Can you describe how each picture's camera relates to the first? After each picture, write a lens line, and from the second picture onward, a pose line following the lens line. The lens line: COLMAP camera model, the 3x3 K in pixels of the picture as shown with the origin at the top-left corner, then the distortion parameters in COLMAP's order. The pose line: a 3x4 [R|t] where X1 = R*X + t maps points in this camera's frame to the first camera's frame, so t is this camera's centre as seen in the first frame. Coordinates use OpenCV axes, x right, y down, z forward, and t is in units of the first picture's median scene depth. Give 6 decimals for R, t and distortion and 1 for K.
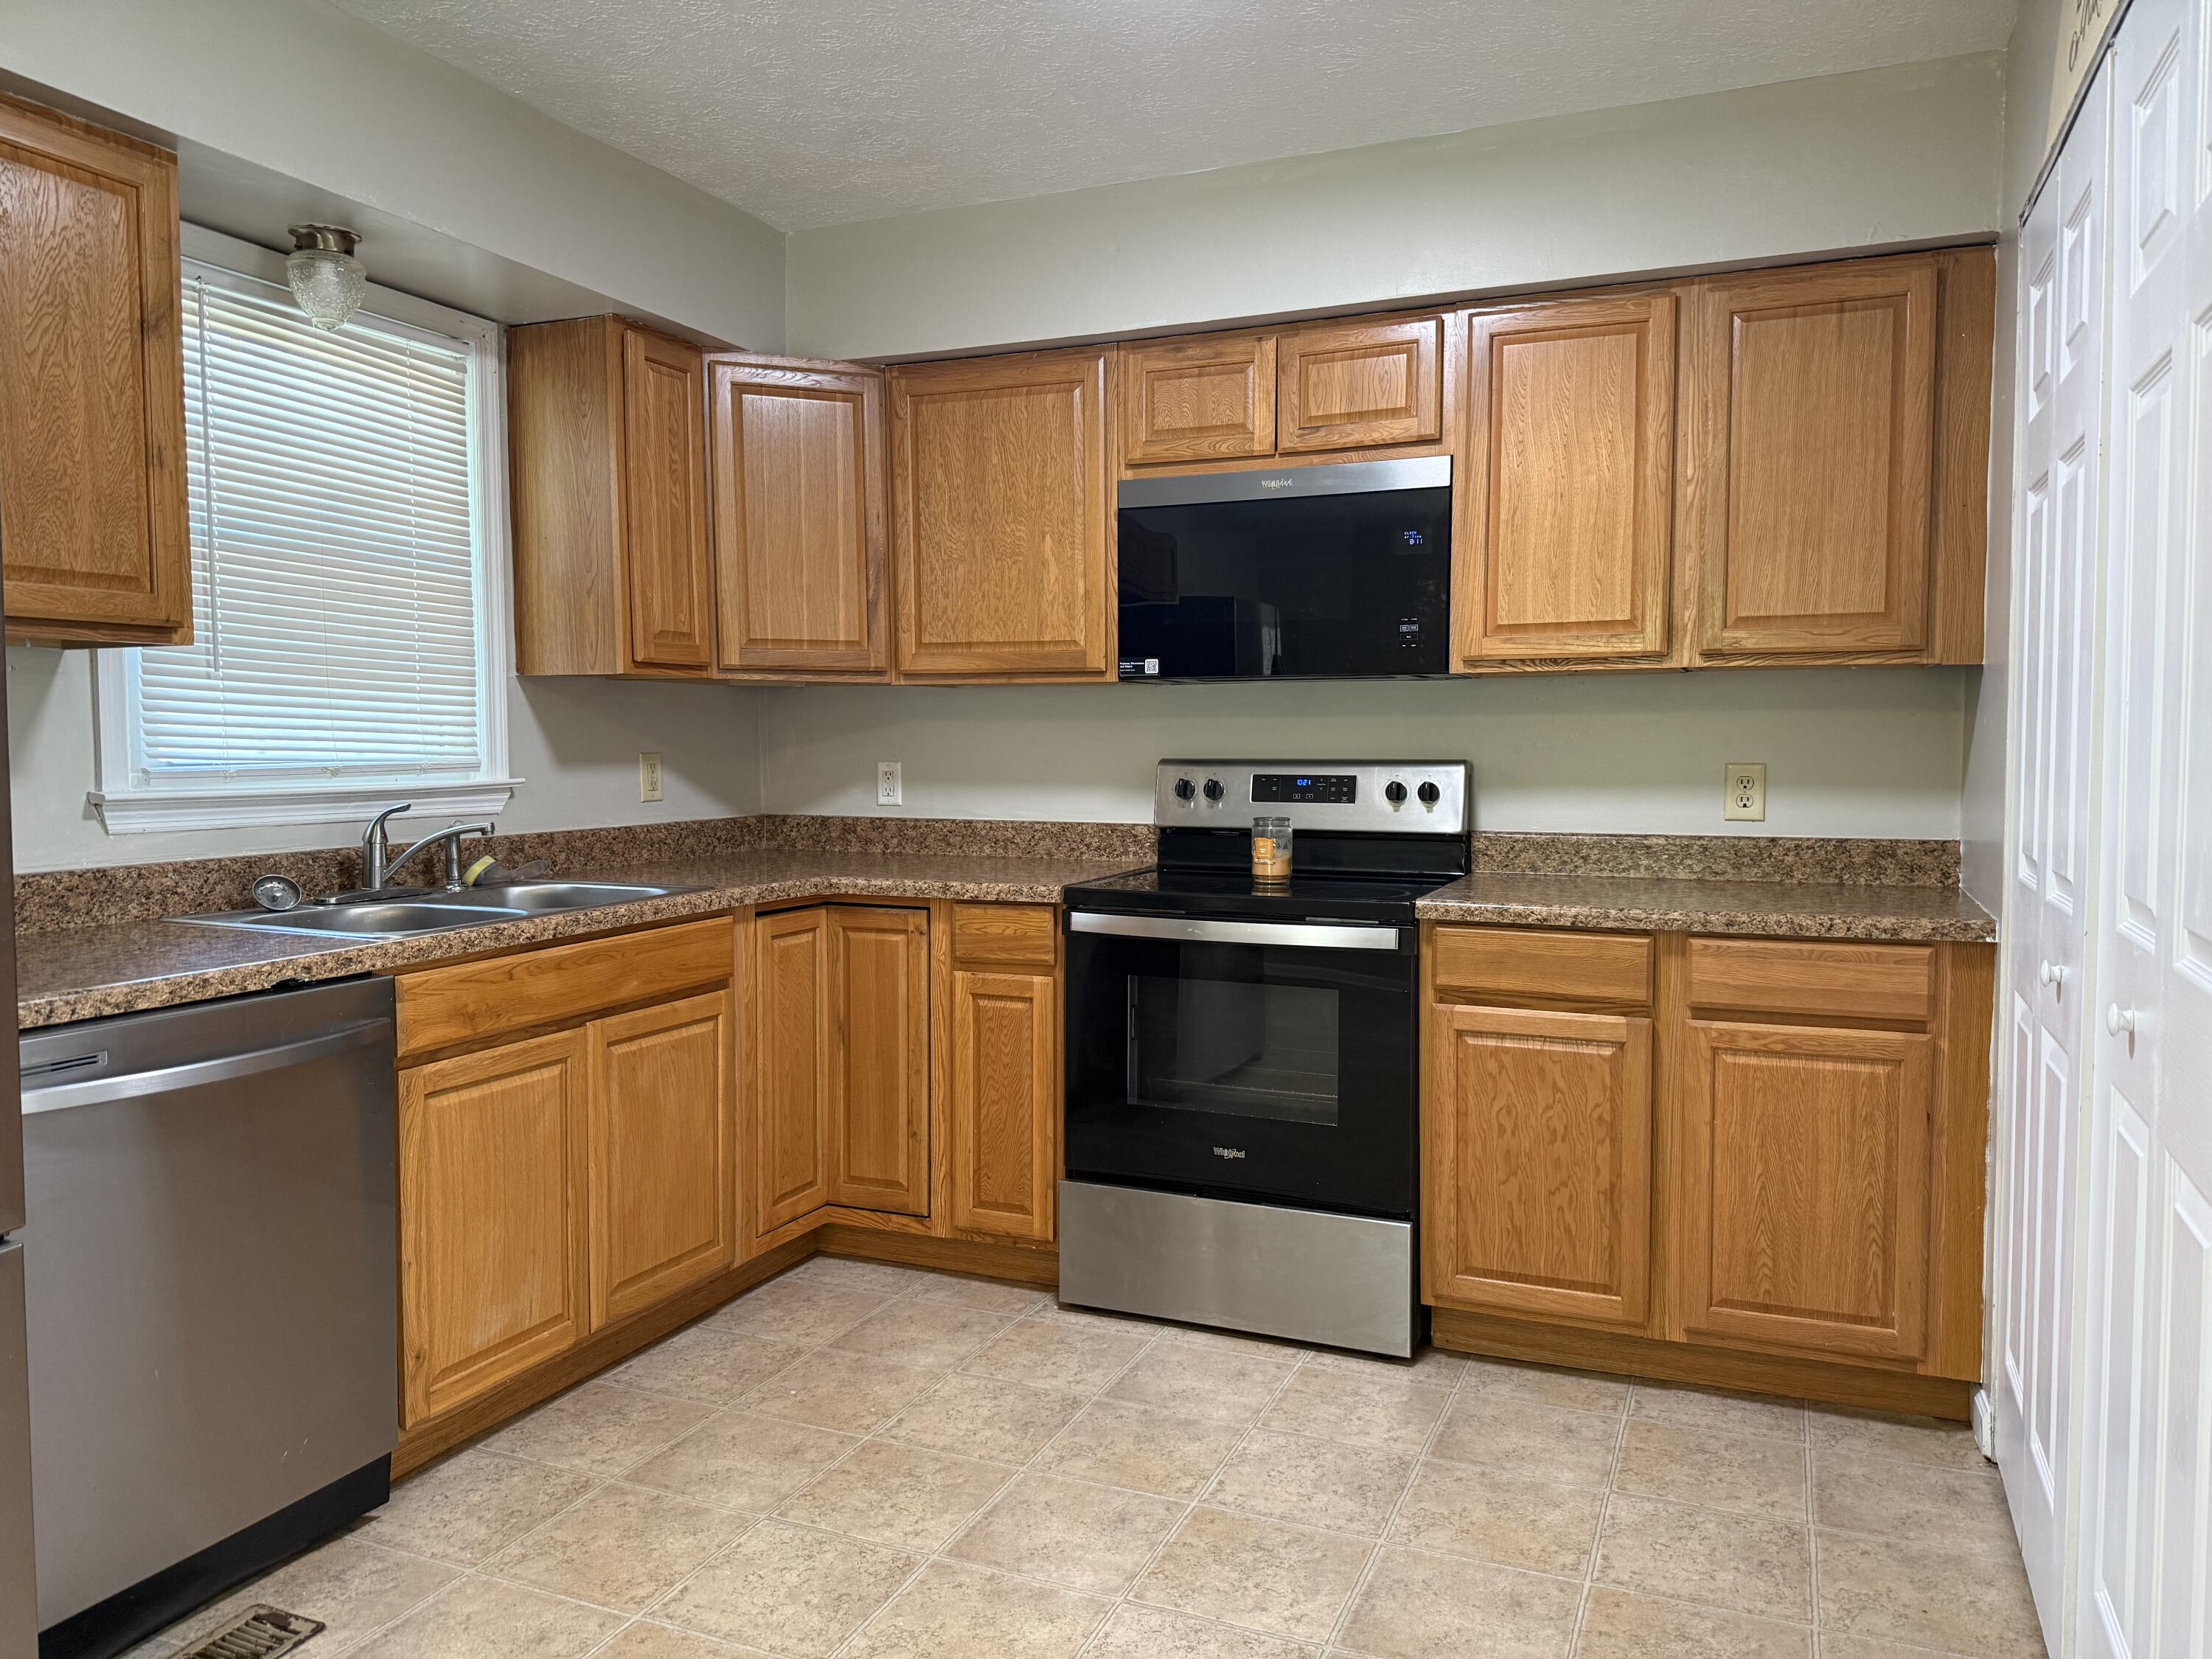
lens RADIAL K [[1551.0, 0, 1106.0], [0, 1551.0, 829.5], [0, 0, 1]] dist [0.086678, -0.161162]
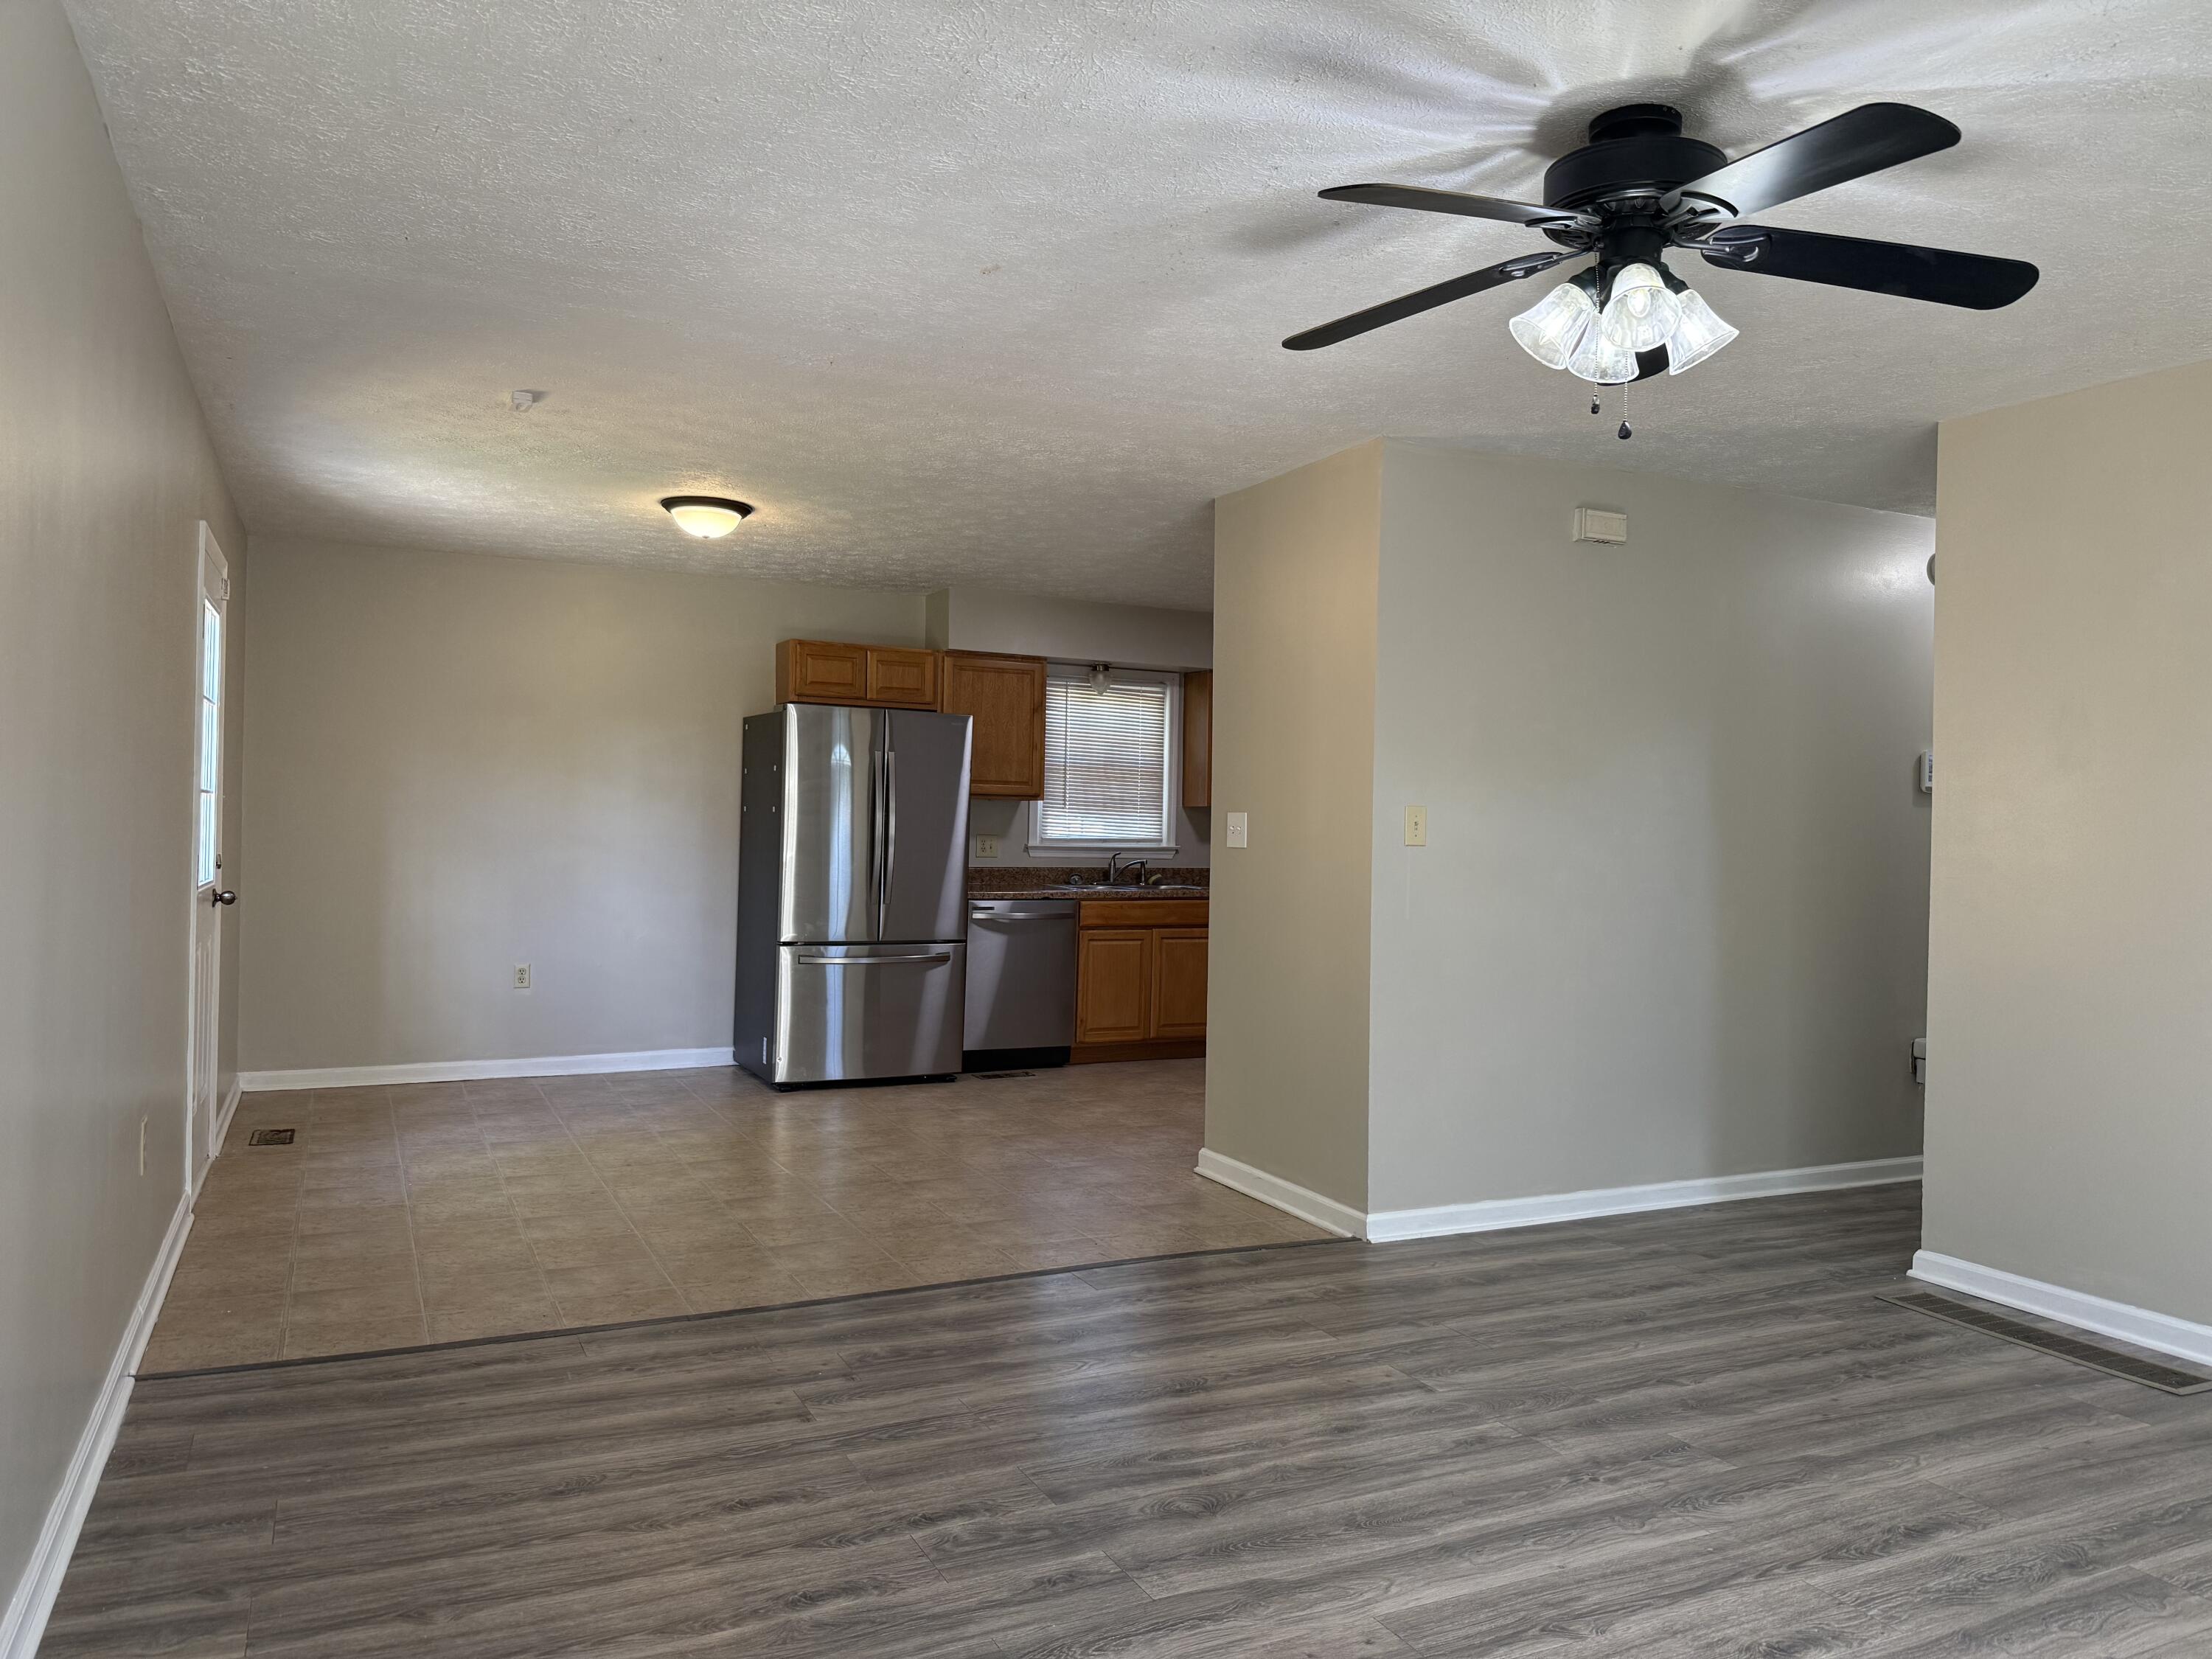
lens RADIAL K [[1577.3, 0, 1106.0], [0, 1577.3, 829.5], [0, 0, 1]] dist [-0.004723, -0.006399]
pose [[0.751227, 0.021686, -0.659688, 1.366316], [-0.062519, 0.997304, -0.038410, 0.051845], [0.657077, 0.070097, 0.750558, -1.131441]]
